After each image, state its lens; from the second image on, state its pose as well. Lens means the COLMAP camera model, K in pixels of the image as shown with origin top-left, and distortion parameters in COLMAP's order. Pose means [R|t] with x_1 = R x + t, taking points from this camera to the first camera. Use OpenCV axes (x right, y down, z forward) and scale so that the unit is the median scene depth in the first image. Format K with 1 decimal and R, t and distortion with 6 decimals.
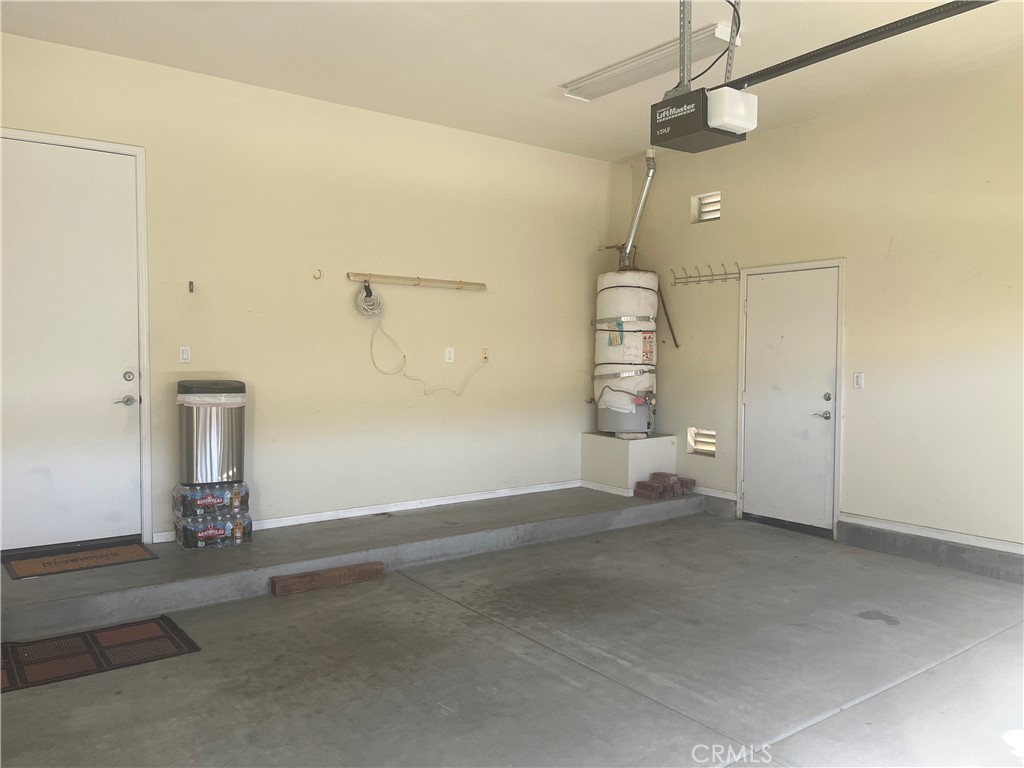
lens RADIAL K [[776.6, 0, 517.5], [0, 776.6, 383.5], [0, 0, 1]] dist [0.060893, -0.071550]
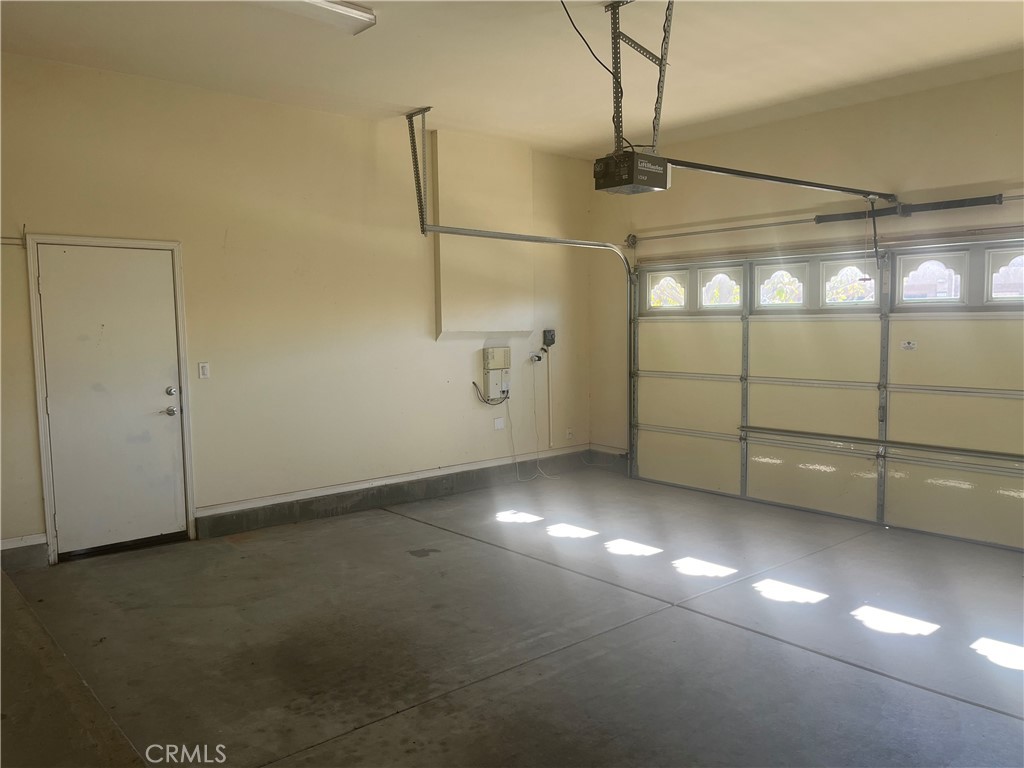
lens RADIAL K [[776.6, 0, 515.7], [0, 776.6, 384.9], [0, 0, 1]] dist [0.060893, -0.071550]
pose [[-0.072036, -0.089266, 0.993399, -0.719467], [0.046490, 0.994604, 0.092746, -0.074625], [-0.996318, 0.052864, -0.067497, 0.860131]]
